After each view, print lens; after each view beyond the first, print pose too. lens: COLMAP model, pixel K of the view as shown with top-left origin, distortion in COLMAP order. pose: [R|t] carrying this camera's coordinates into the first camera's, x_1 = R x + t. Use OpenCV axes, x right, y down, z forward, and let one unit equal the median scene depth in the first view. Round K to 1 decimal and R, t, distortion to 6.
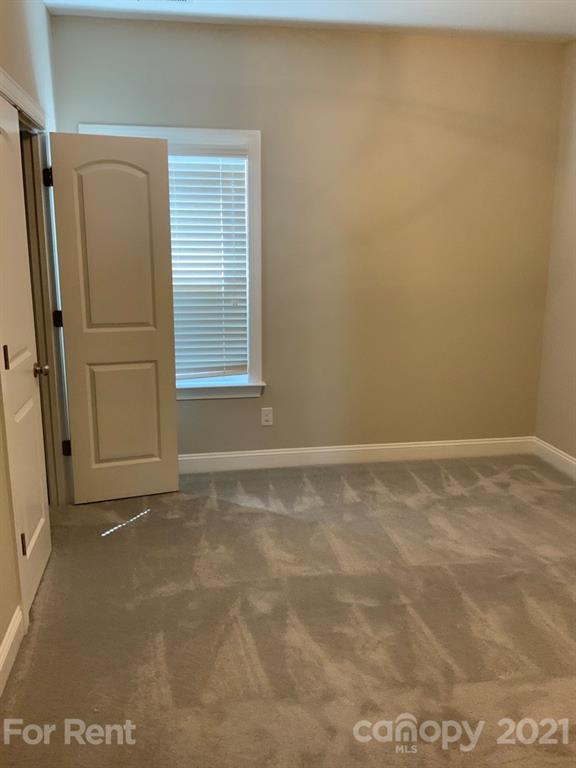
lens RADIAL K [[644.1, 0, 288.0], [0, 644.1, 384.0], [0, 0, 1]] dist [0.141570, -0.305908]
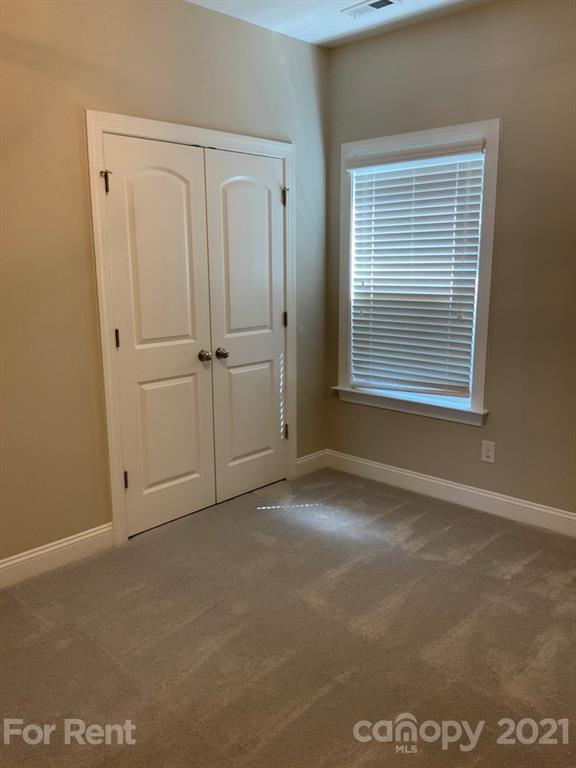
lens RADIAL K [[644.1, 0, 288.0], [0, 644.1, 384.0], [0, 0, 1]] dist [0.141570, -0.305908]
pose [[0.592424, 0.151335, -0.791285, 0.629933], [-0.160512, 0.984678, 0.068149, -0.070638], [0.789474, 0.086638, 0.607638, 0.348490]]
